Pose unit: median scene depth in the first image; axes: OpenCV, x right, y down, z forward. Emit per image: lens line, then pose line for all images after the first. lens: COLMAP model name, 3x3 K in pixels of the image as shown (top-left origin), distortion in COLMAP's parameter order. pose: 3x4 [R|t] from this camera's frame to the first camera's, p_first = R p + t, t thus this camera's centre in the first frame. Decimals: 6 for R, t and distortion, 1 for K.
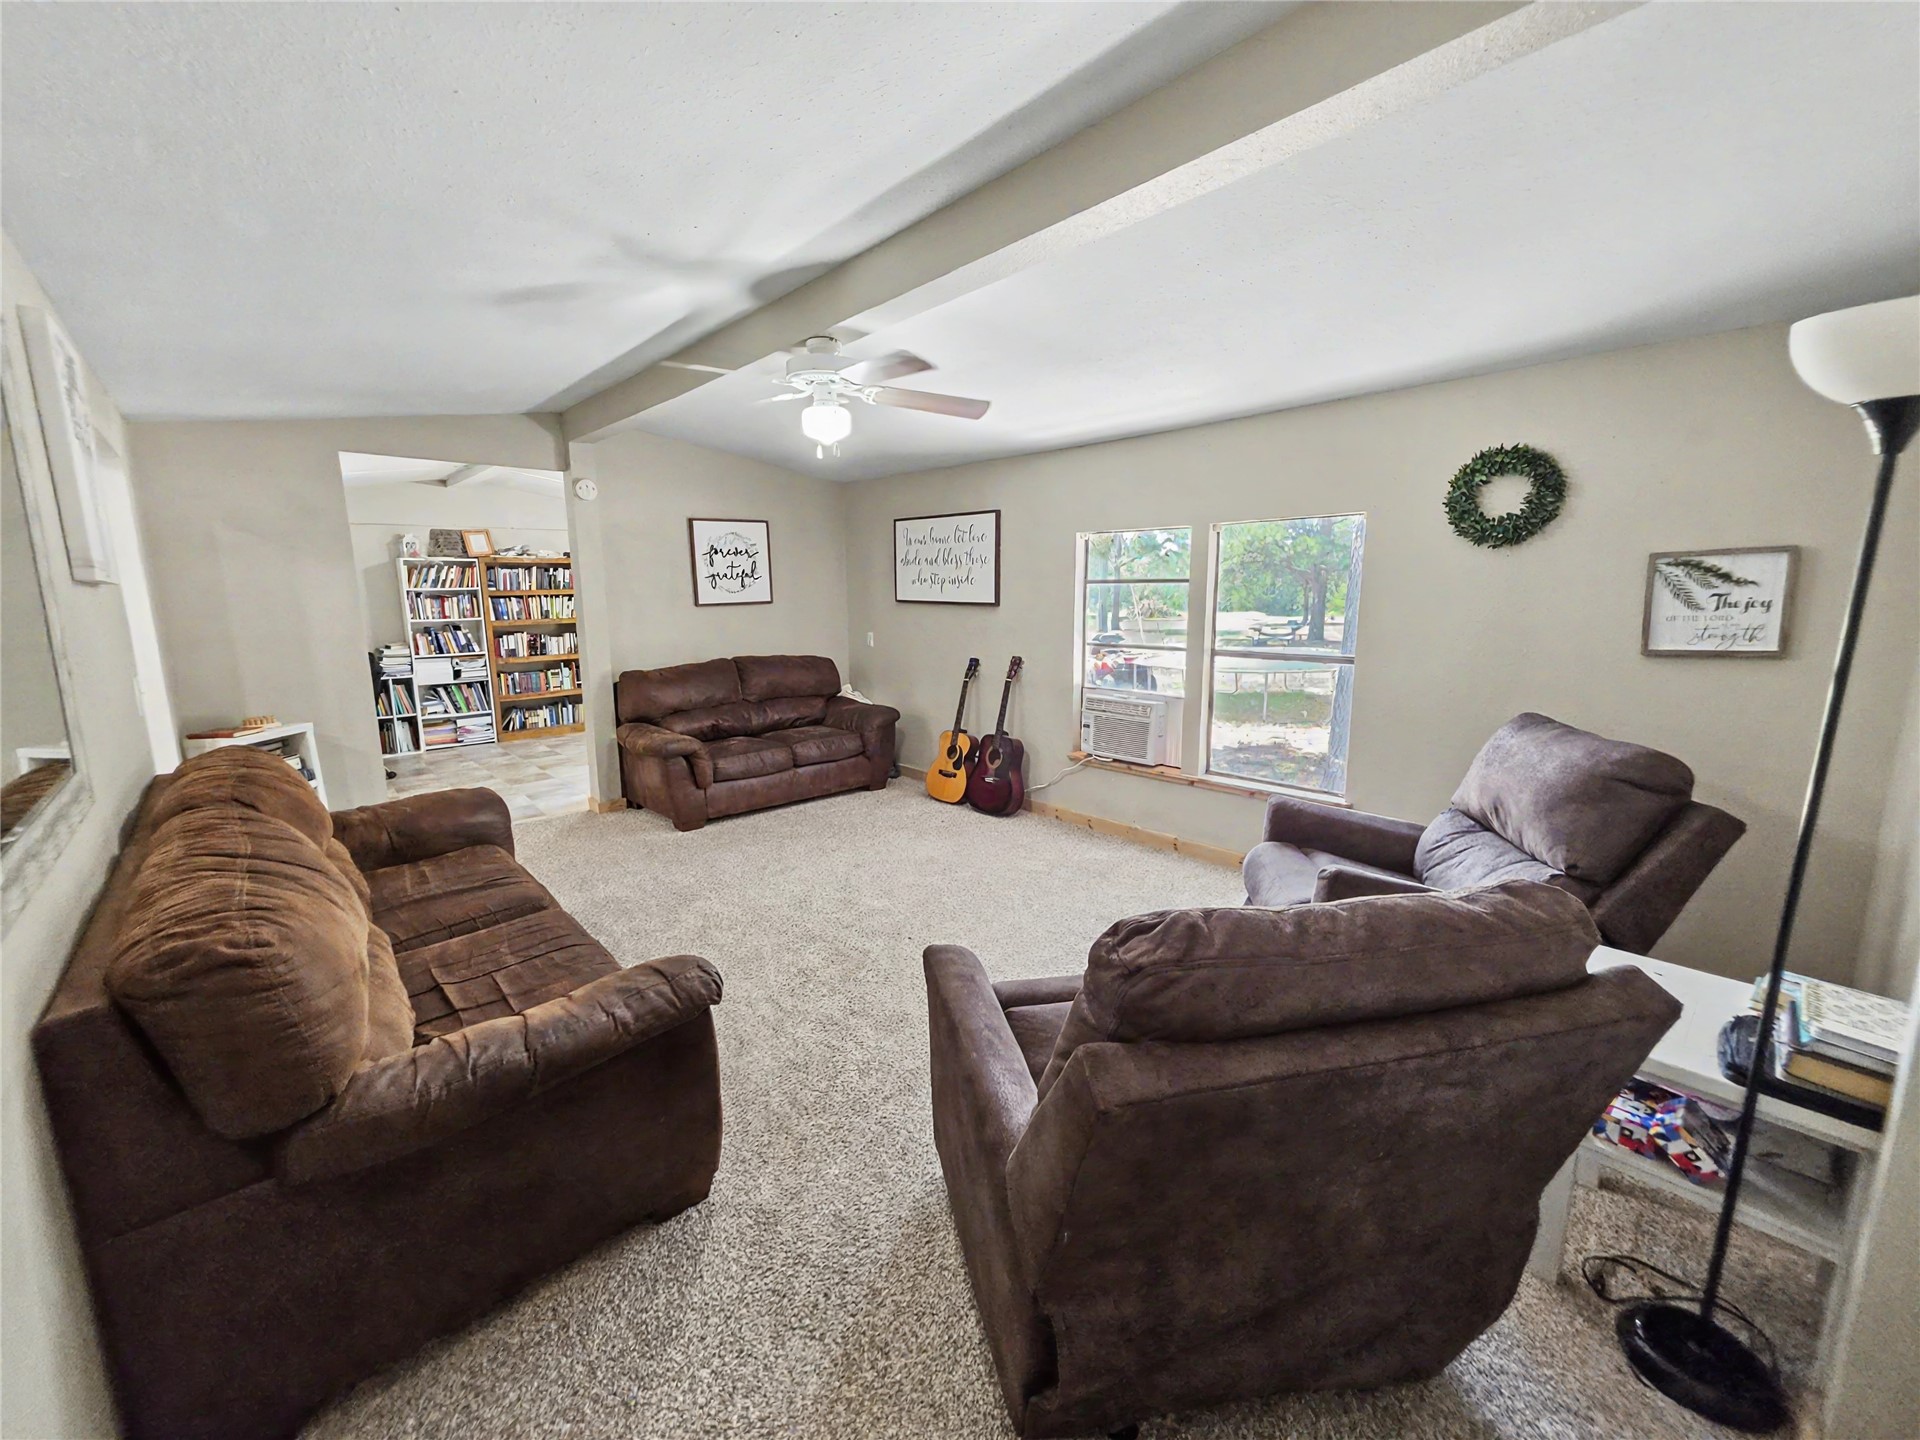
lens RADIAL K [[772.1, 0, 952.7], [0, 772.1, 721.3], [0, 0, 1]] dist [-0.007365, 0.001754]
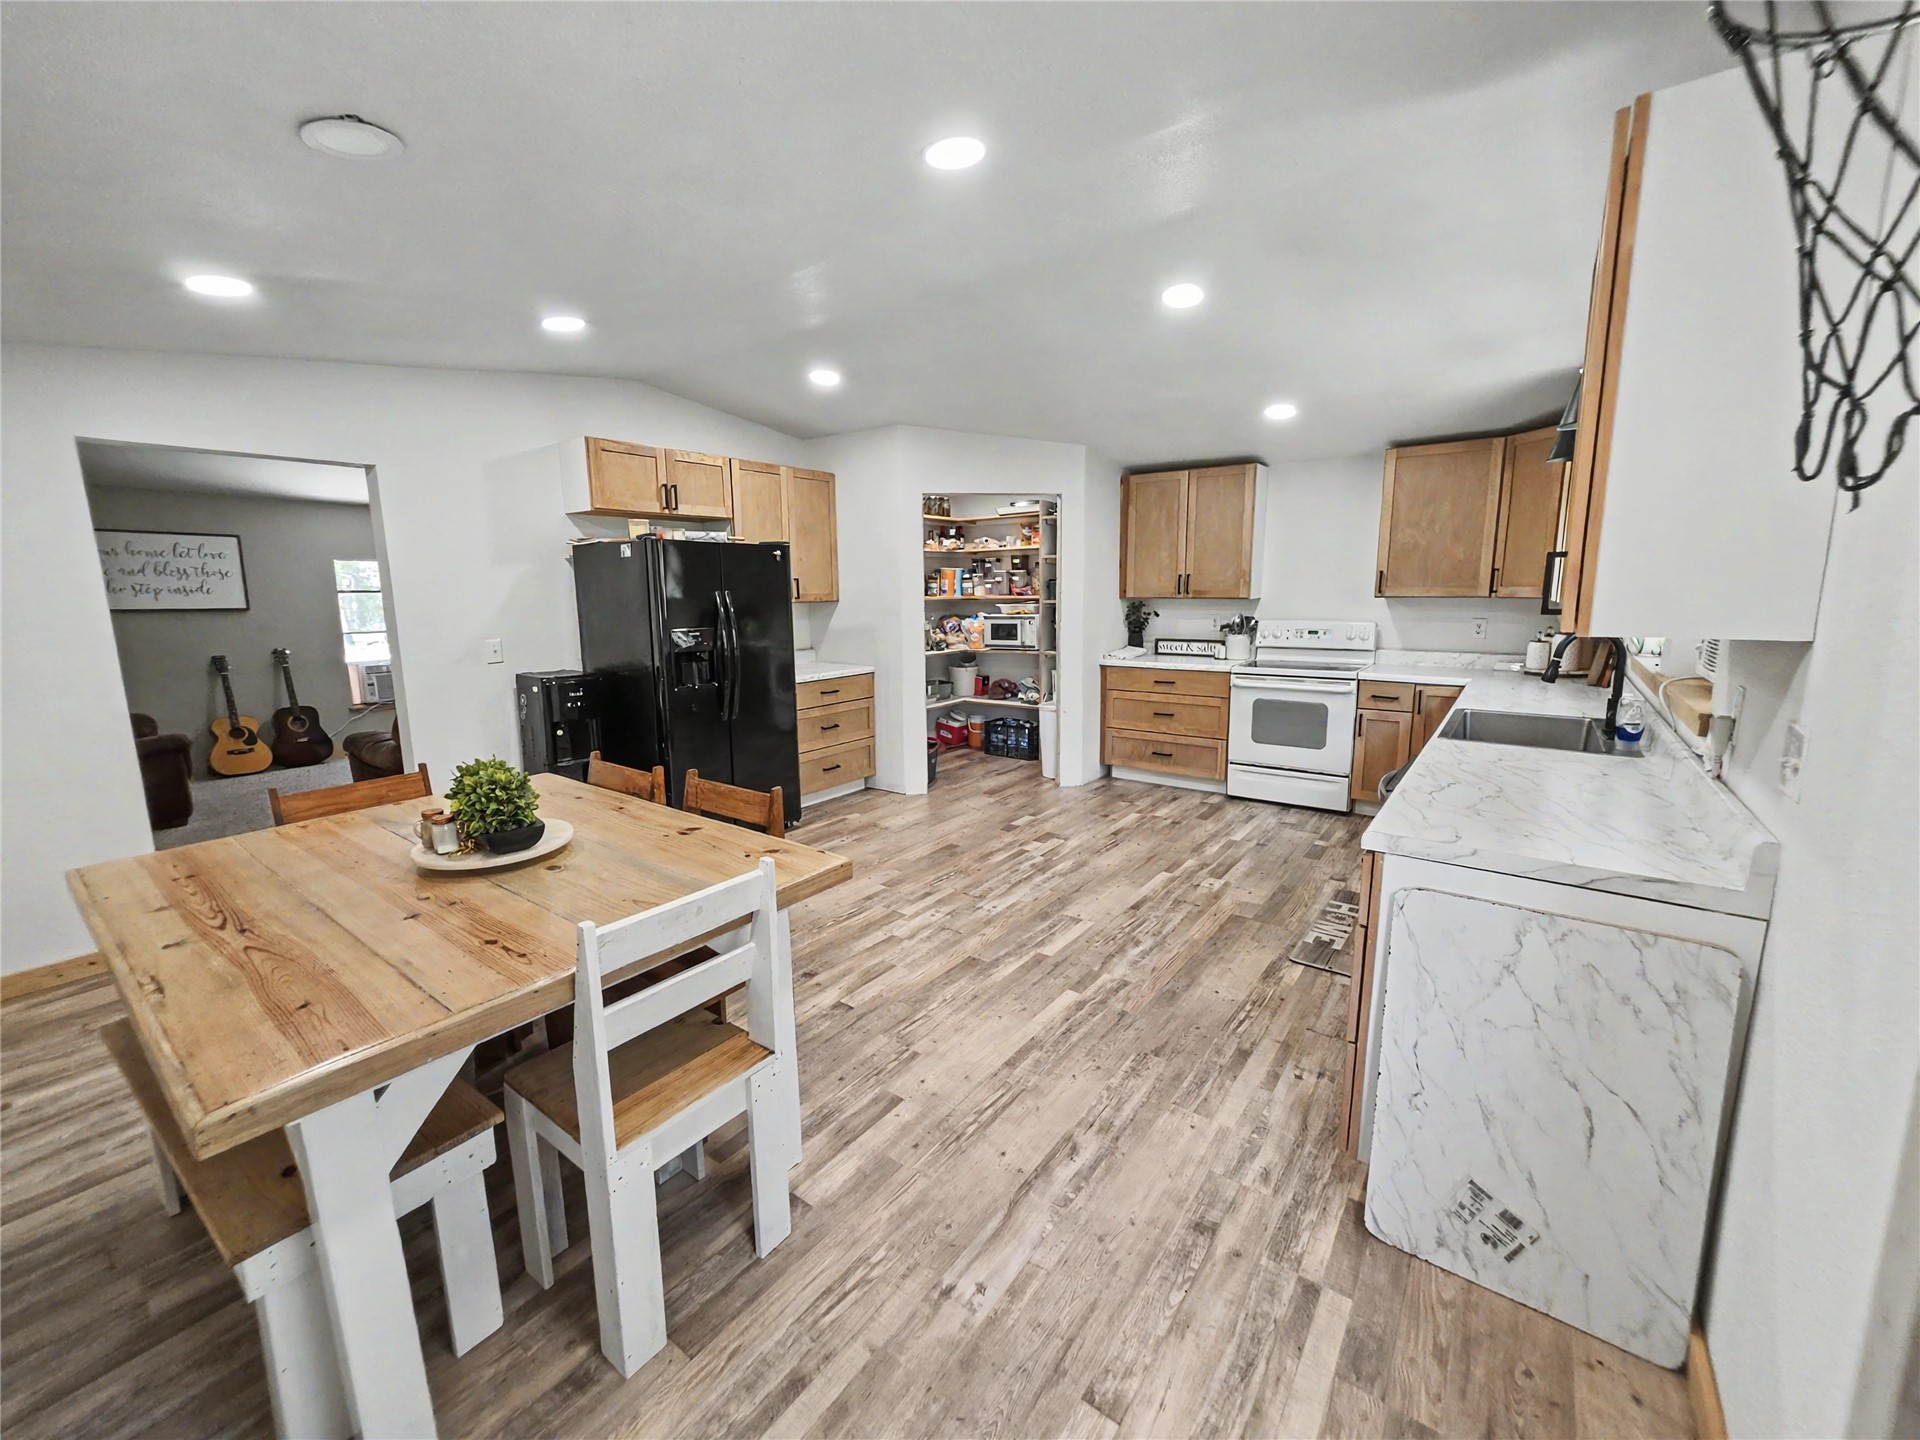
lens RADIAL K [[772.1, 0, 941.1], [0, 772.1, 714.3], [0, 0, 1]] dist [-0.007365, 0.001754]
pose [[-0.169391, -0.144166, 0.974948, -1.397143], [0.185076, 0.966991, 0.175146, 0.004466], [-0.968015, 0.210108, -0.137118, 0.112672]]
